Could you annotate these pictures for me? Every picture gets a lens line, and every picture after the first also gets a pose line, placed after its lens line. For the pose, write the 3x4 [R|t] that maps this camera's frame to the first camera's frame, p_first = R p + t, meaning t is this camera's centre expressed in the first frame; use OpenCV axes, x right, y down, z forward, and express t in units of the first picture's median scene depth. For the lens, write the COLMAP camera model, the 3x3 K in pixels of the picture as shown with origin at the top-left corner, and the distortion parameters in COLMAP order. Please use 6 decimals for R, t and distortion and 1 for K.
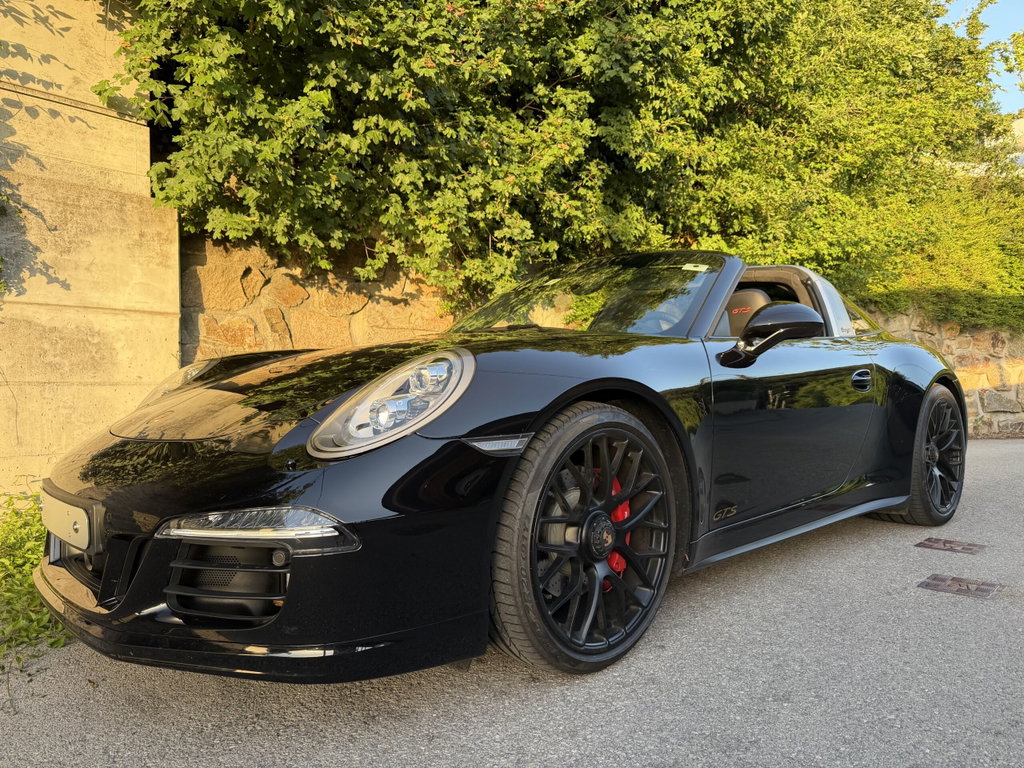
lens RADIAL K [[726.8, 0, 517.5], [0, 726.8, 403.7], [0, 0, 1]] dist [0.042412, -0.060348]
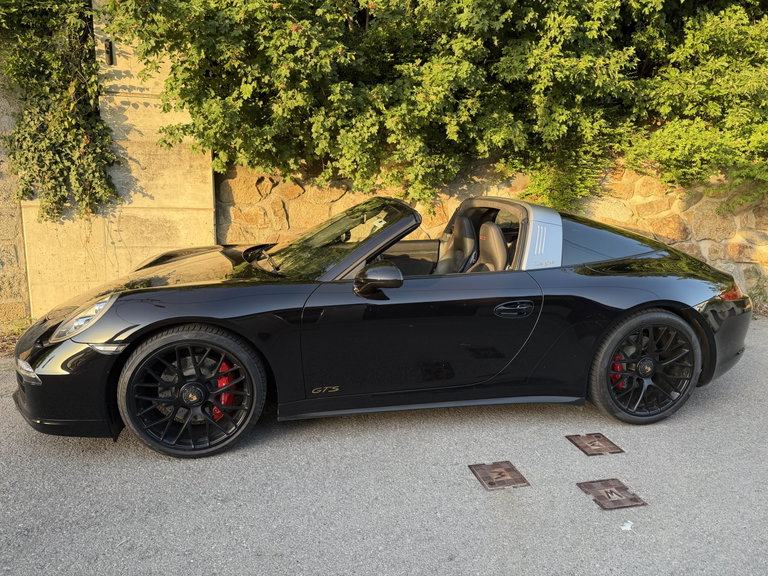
lens RADIAL K [[545.1, 0, 389.1], [0, 545.1, 290.5], [0, 0, 1]] dist [0.042412, -0.060348]
pose [[0.861351, 0.122980, -0.492900, 0.661499], [-0.044179, 0.984714, 0.168485, -0.186731], [0.506085, -0.123349, 0.853618, 0.040339]]
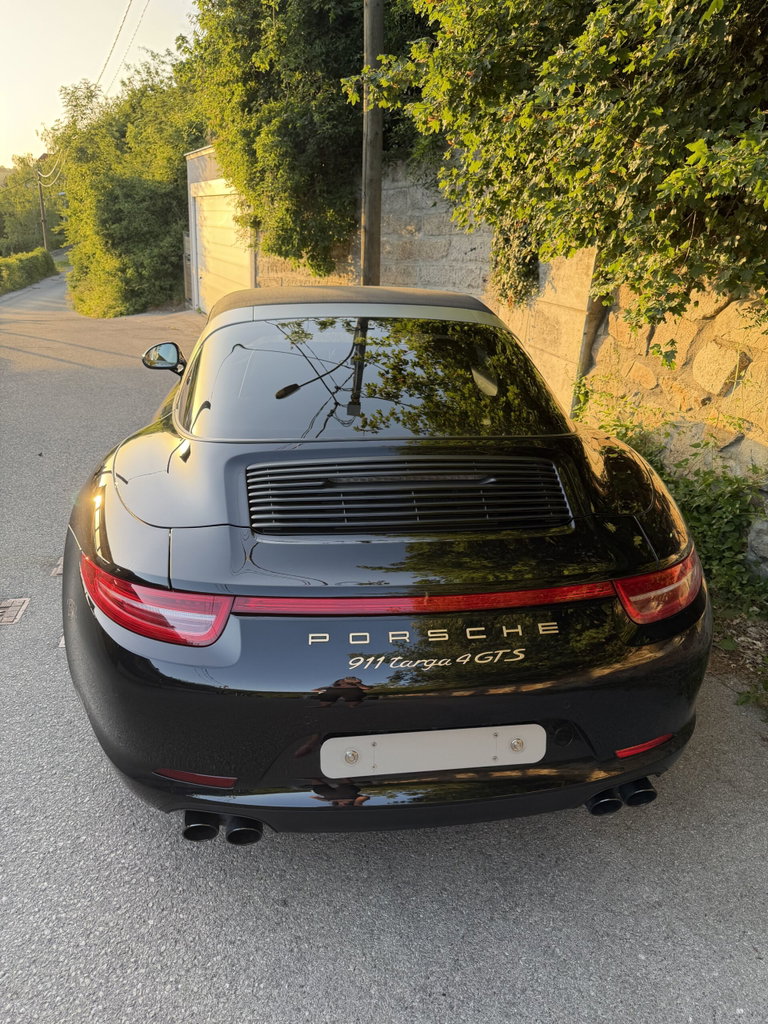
lens RADIAL K [[726.8, 0, 381.0], [0, 726.8, 521.1], [0, 0, 1]] dist [0.042412, -0.060348]
pose [[-0.581135, 0.283079, -0.762986, 0.974836], [-0.063281, 0.918994, 0.389159, -0.291952], [0.811343, 0.274437, -0.516146, 1.626211]]
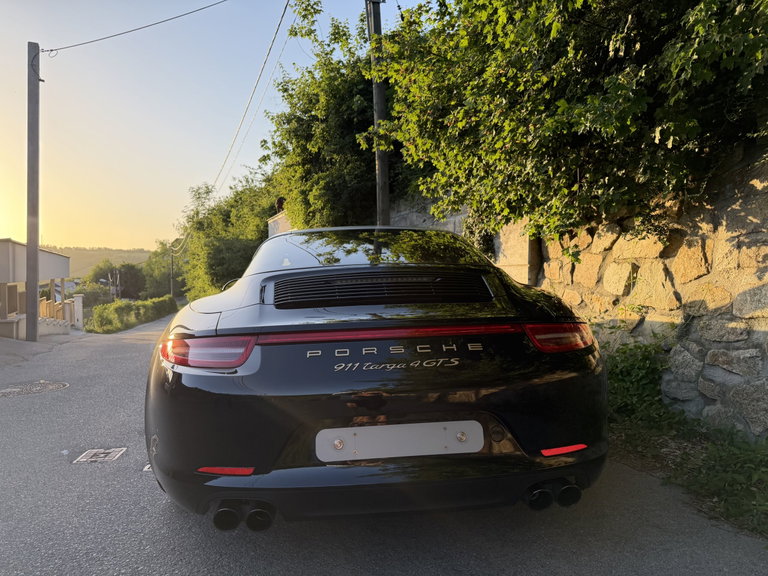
lens RADIAL K [[545.1, 0, 380.9], [0, 545.1, 298.4], [0, 0, 1]] dist [0.042412, -0.060348]
pose [[-0.613697, 0.040923, -0.788480, 1.018581], [-0.011606, 0.998080, 0.060835, -0.130336], [0.789456, 0.046485, -0.612044, 1.723734]]
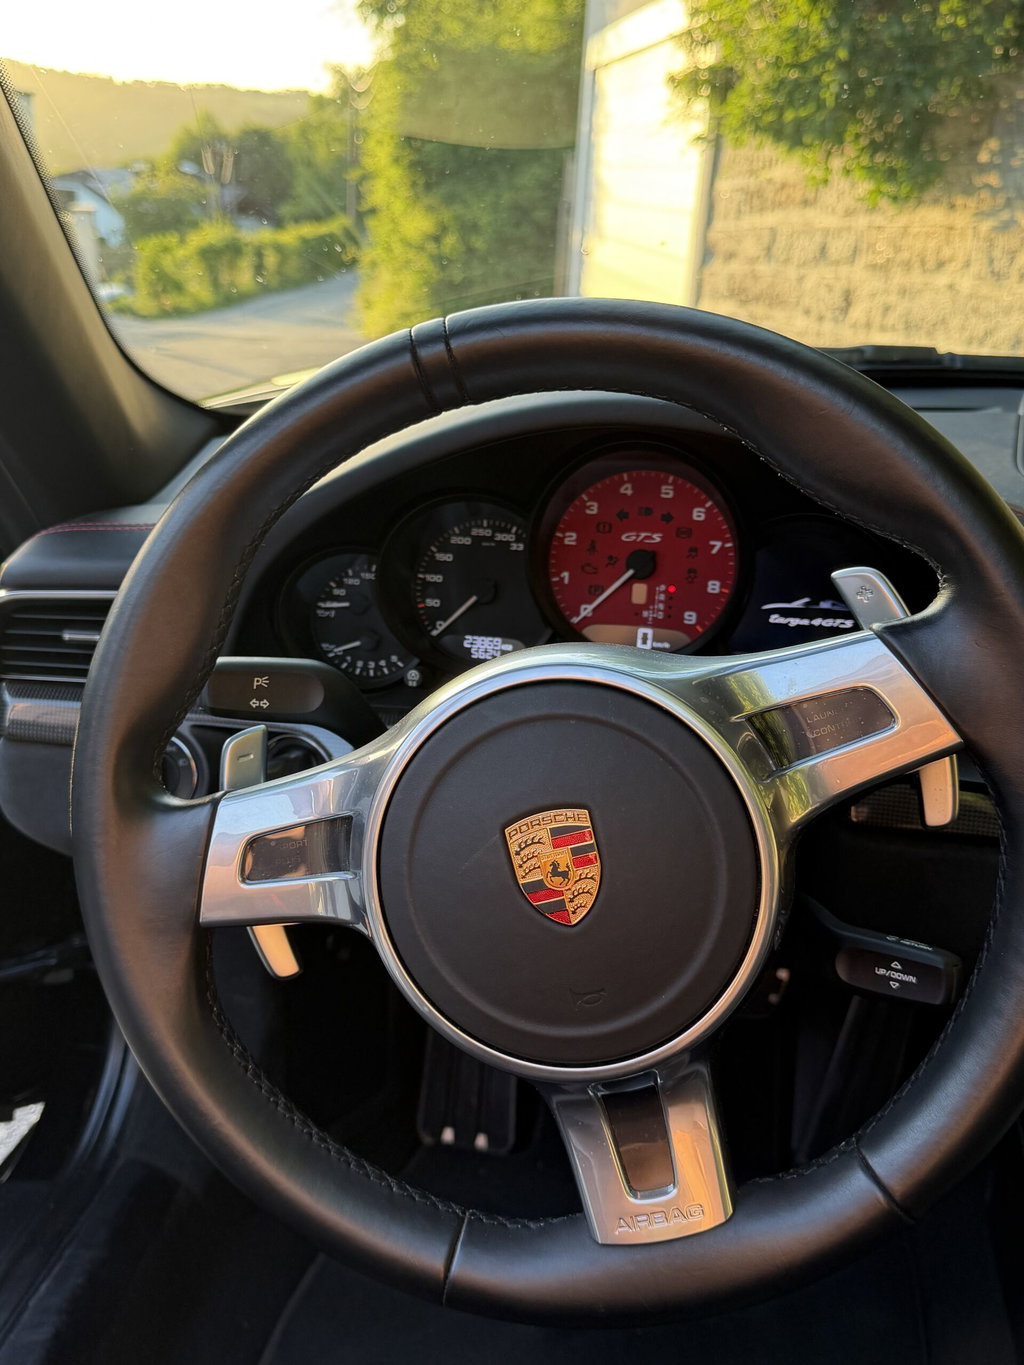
lens RADIAL K [[1359.1, 0, 508.3], [0, 1359.1, 667.3], [0, 0, 1]] dist [0.039786, 0.000000]
pose [[-0.803854, 0.172987, -0.569117, 0.252202], [-0.055018, 0.931054, 0.360710, -0.119044], [0.592277, 0.321270, -0.738914, 0.975228]]
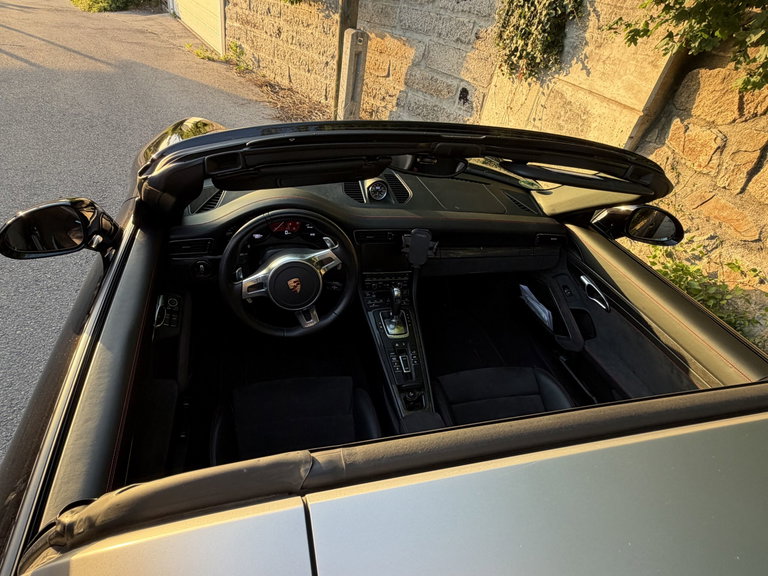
lens RADIAL K [[437.0, 0, 378.7], [0, 437.0, 290.1], [0, 0, 1]] dist [-0.001385, 0.000247]
pose [[-0.474498, 0.472338, -0.742798, 0.401816], [-0.170055, 0.778758, 0.603836, -0.269805], [0.863674, 0.412835, -0.289196, 1.042138]]
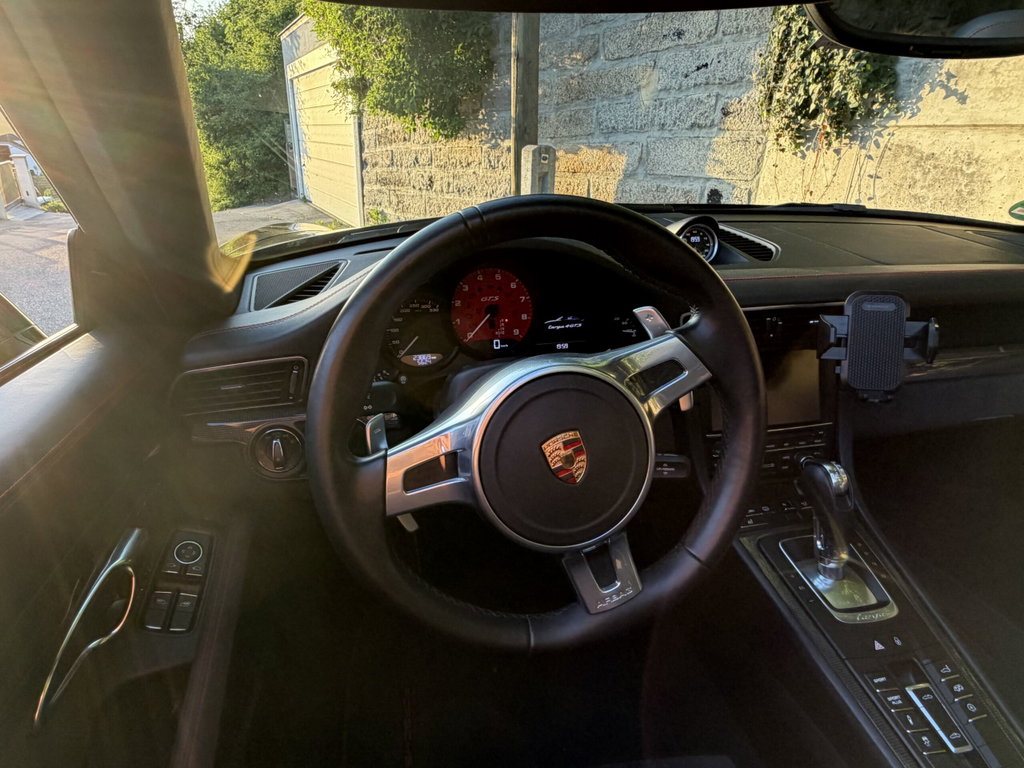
lens RADIAL K [[582.7, 0, 496.0], [0, 582.7, 388.7], [0, 0, 1]] dist [-0.001385, 0.000247]
pose [[-0.534978, 0.336611, -0.774914, 0.276767], [-0.032023, 0.908466, 0.416731, -0.117825], [0.844259, 0.247757, -0.475230, 0.926089]]
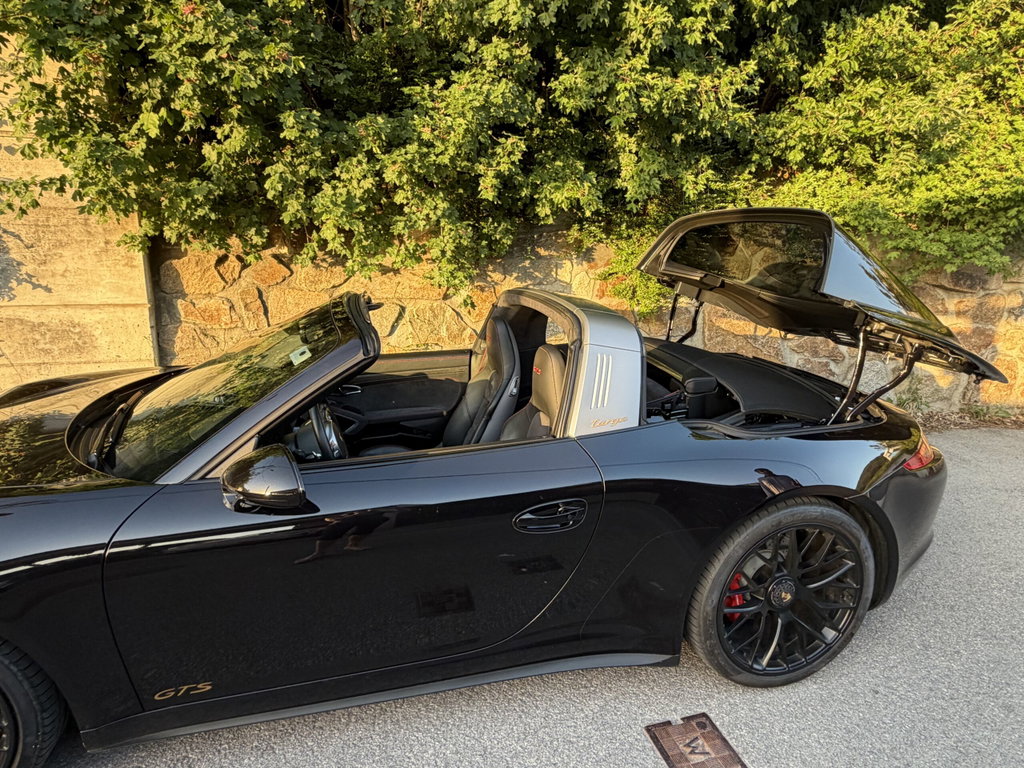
lens RADIAL K [[582.7, 0, 512.3], [0, 582.7, 384.5], [0, 0, 1]] dist [-0.001385, 0.000247]
pose [[0.882460, 0.127427, -0.452800, 0.592246], [-0.034782, 0.977650, 0.207343, -0.234381], [0.469100, -0.167222, 0.867169, 0.448847]]
